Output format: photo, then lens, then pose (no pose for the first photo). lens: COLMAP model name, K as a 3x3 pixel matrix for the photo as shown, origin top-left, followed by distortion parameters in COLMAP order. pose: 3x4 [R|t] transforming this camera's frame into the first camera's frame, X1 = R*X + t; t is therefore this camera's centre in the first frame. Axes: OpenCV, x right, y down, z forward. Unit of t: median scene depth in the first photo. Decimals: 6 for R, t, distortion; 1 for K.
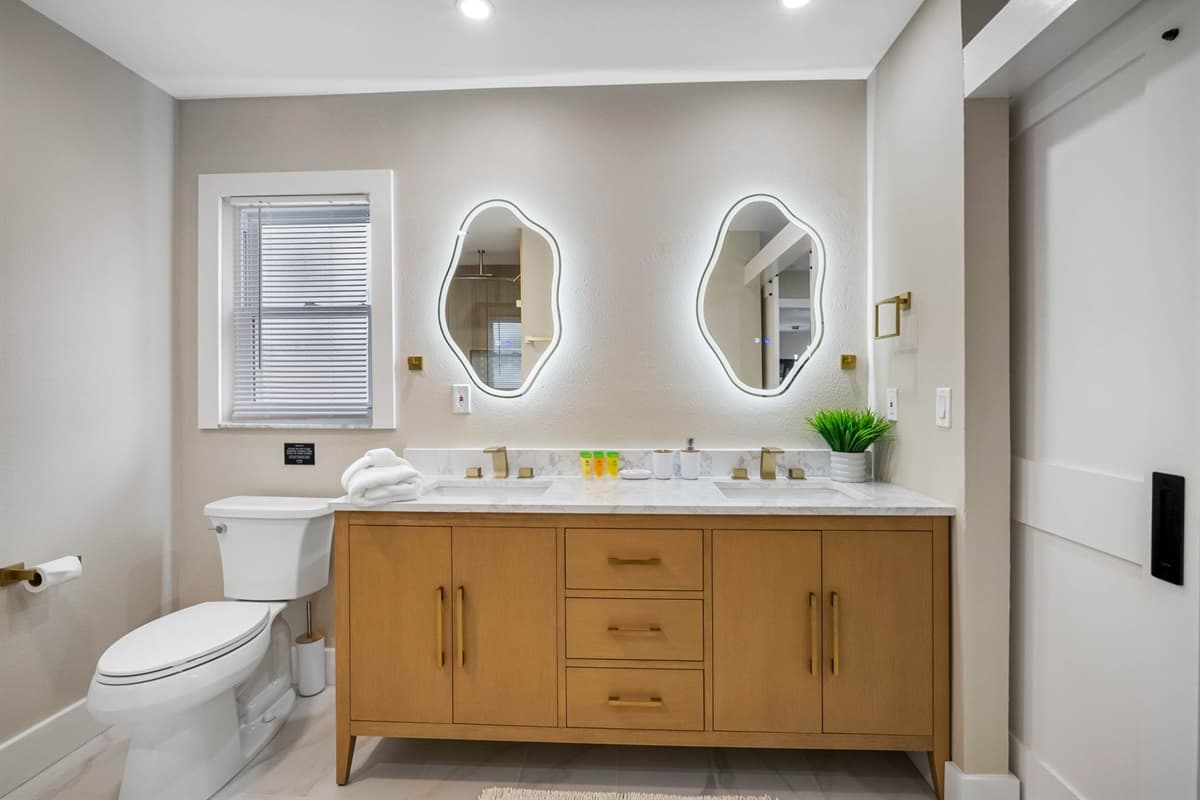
lens RADIAL K [[530.7, 0, 602.8], [0, 530.7, 392.2], [0, 0, 1]] dist [-0.003504, 0.000237]
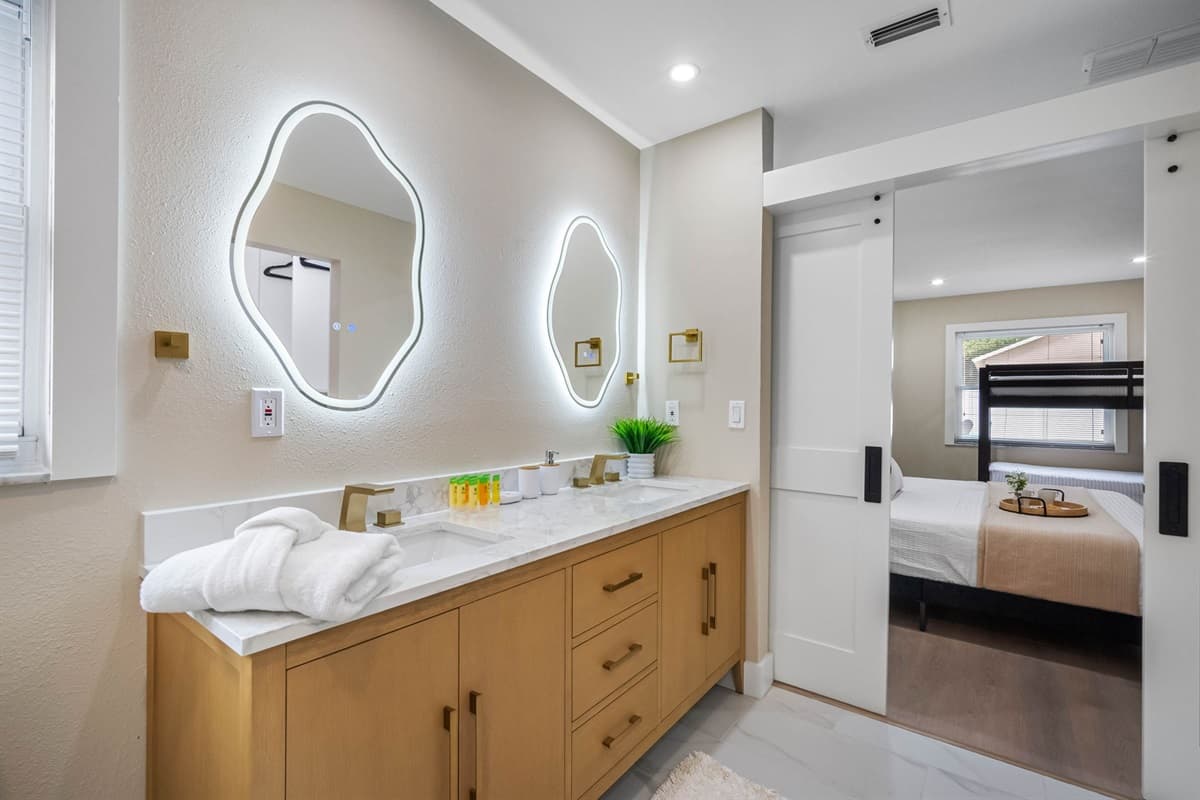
lens RADIAL K [[534.1, 0, 600.0], [0, 534.1, 400.0], [0, 0, 1]] dist [-0.006955, -0.000504]
pose [[0.563114, 0.009384, 0.826326, -0.616203], [-0.004090, 0.999955, -0.008569, 0.002467], [-0.826369, 0.001445, 0.563127, 0.407853]]
